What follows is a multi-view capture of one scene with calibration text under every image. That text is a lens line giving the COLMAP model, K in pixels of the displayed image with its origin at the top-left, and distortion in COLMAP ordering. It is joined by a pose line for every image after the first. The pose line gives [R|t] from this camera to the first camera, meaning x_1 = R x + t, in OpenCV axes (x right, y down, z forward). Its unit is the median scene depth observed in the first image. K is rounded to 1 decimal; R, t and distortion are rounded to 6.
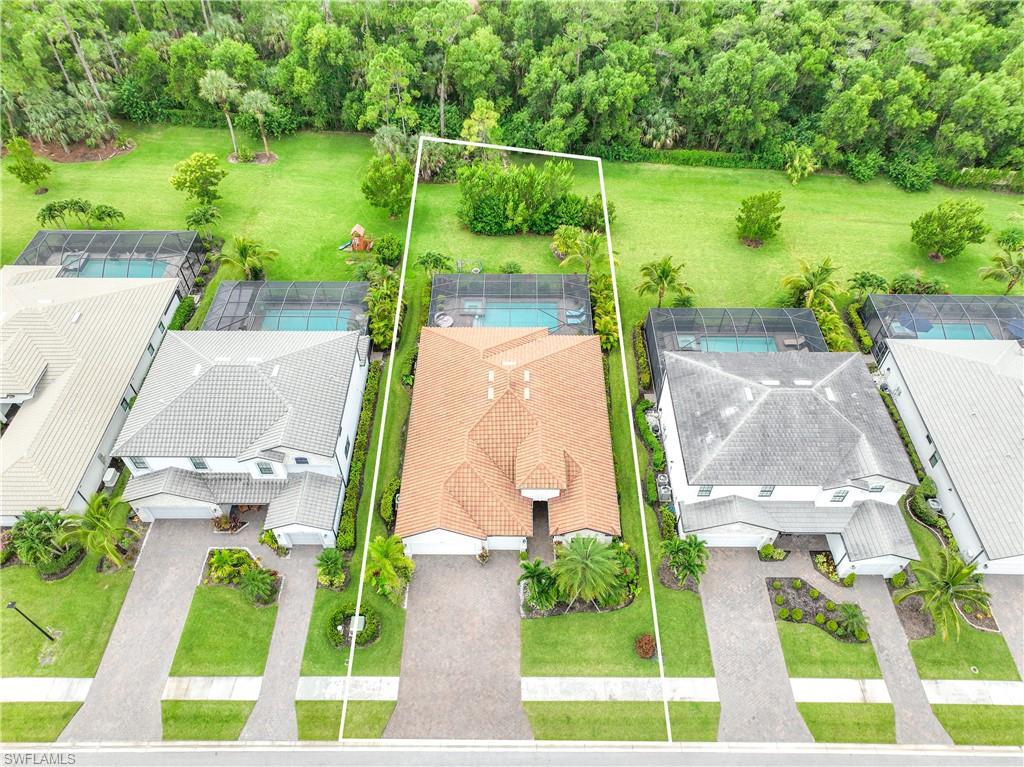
lens RADIAL K [[718.7, 0, 512.0], [0, 718.7, 383.5], [0, 0, 1]] dist [0.000256, 0.019934]
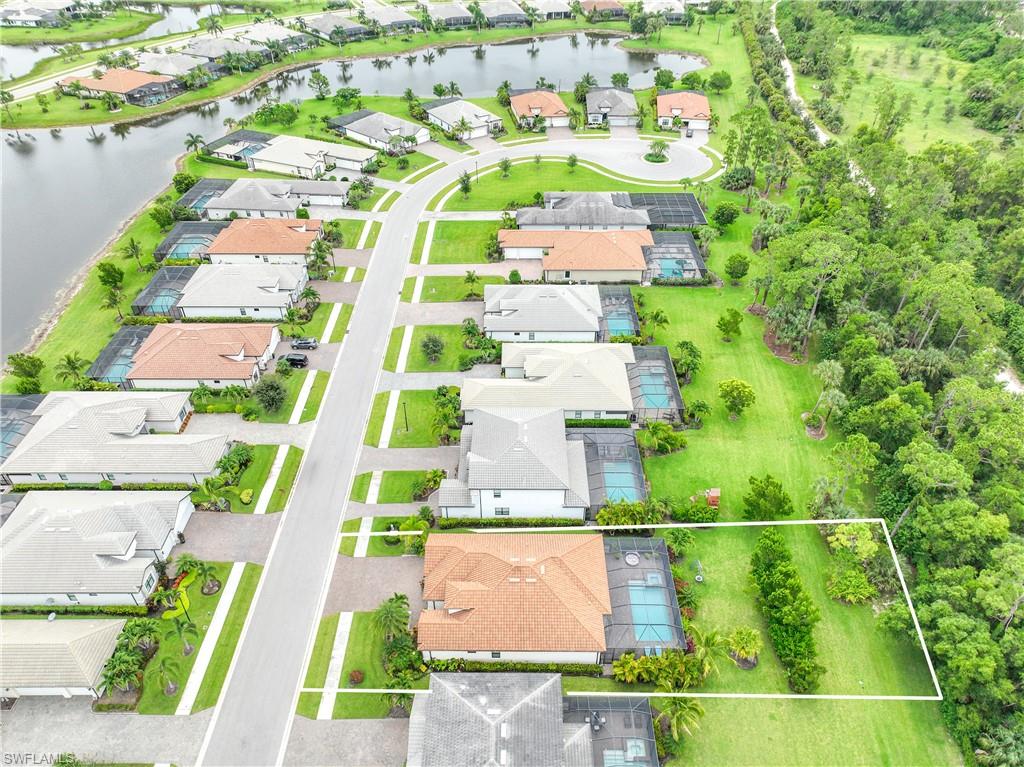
lens RADIAL K [[718.7, 0, 512.0], [0, 718.7, 383.5], [0, 0, 1]] dist [0.000256, 0.019934]
pose [[-0.004234, 0.615669, -0.787993, 0.975685], [-0.741043, 0.527171, 0.415867, -0.842447], [0.671444, 0.585698, 0.454006, 0.114638]]
